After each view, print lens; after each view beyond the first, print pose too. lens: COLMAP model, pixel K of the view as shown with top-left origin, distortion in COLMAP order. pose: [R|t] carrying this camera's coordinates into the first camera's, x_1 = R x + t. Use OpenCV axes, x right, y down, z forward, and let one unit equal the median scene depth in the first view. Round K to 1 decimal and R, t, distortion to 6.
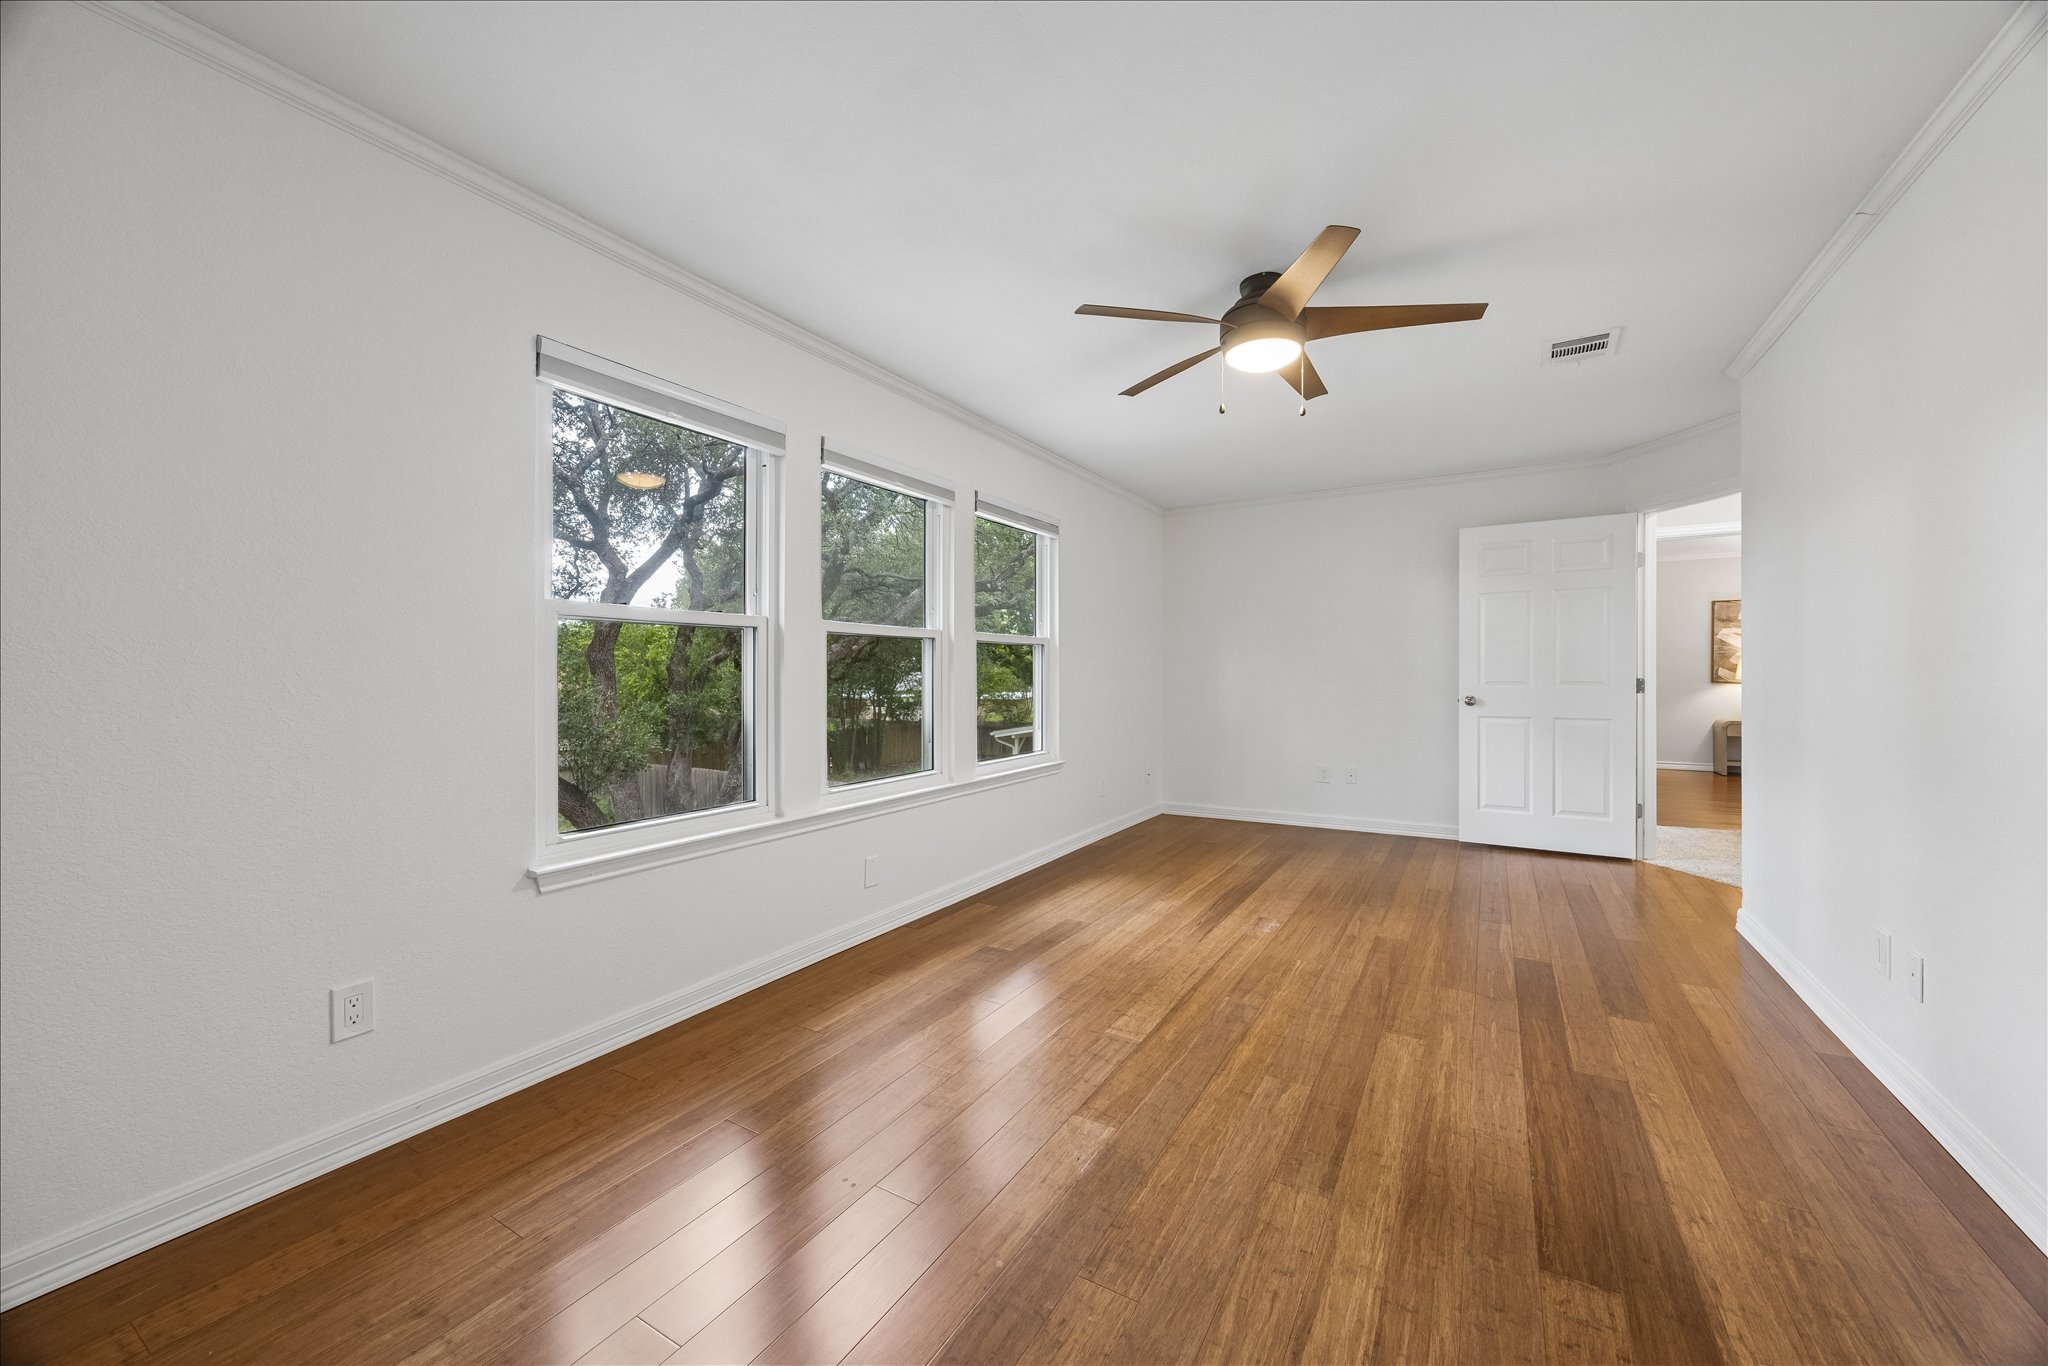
lens RADIAL K [[774.2, 0, 1029.3], [0, 774.2, 679.1], [0, 0, 1]] dist [-0.002430, -0.000161]
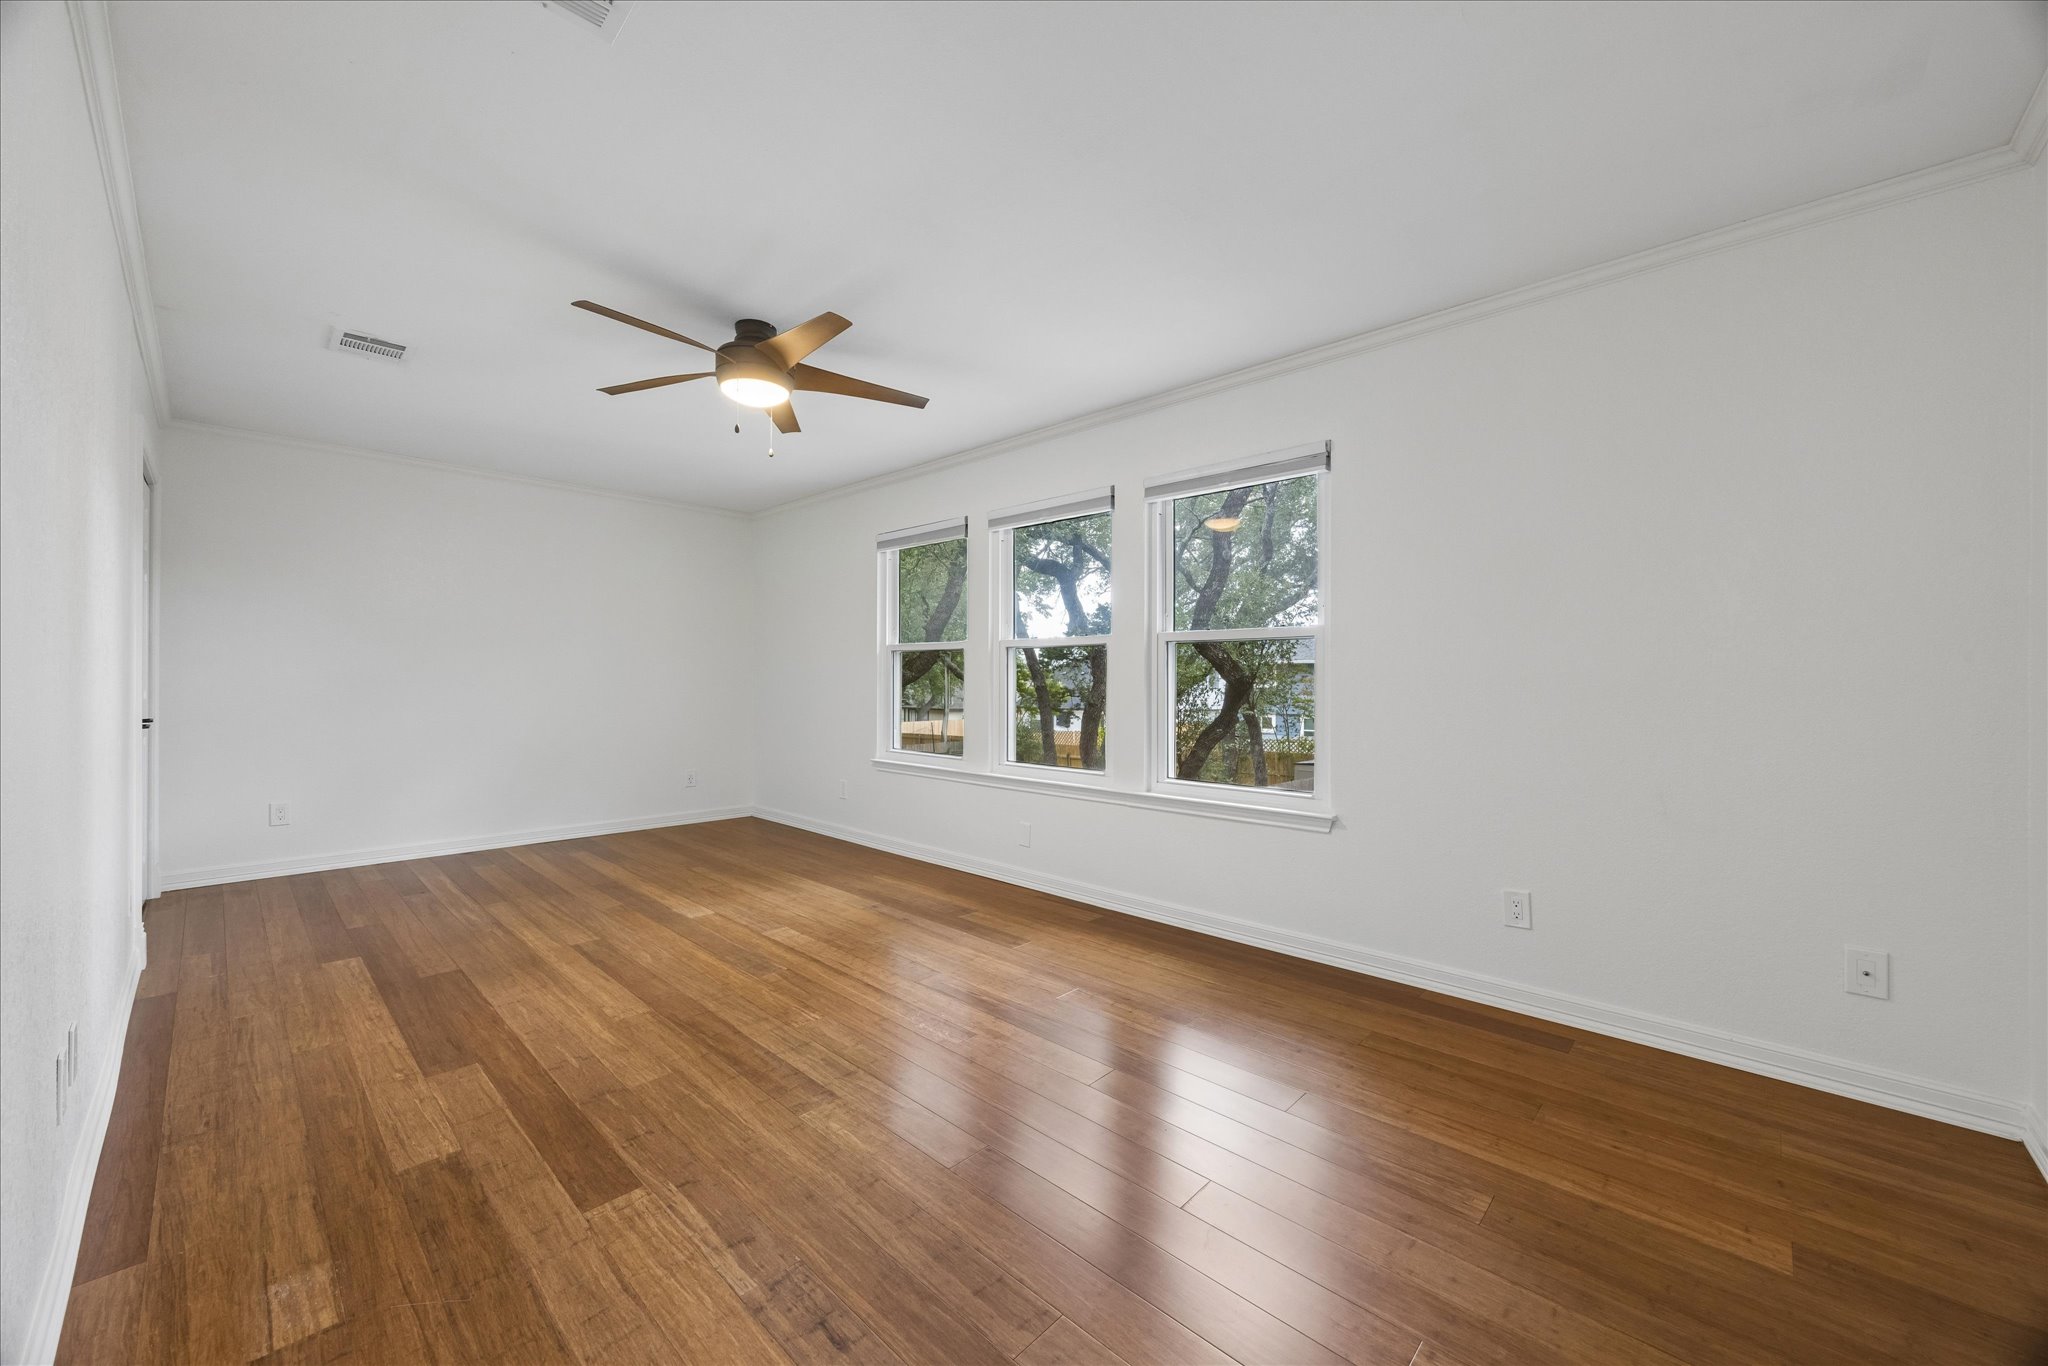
lens RADIAL K [[774.2, 0, 1029.3], [0, 774.2, 679.1], [0, 0, 1]] dist [-0.002430, -0.000161]
pose [[-0.221096, 0.002415, -0.975249, 1.404818], [-0.008686, 0.999952, 0.004445, -0.013655], [0.975213, 0.009454, -0.221065, 1.762799]]
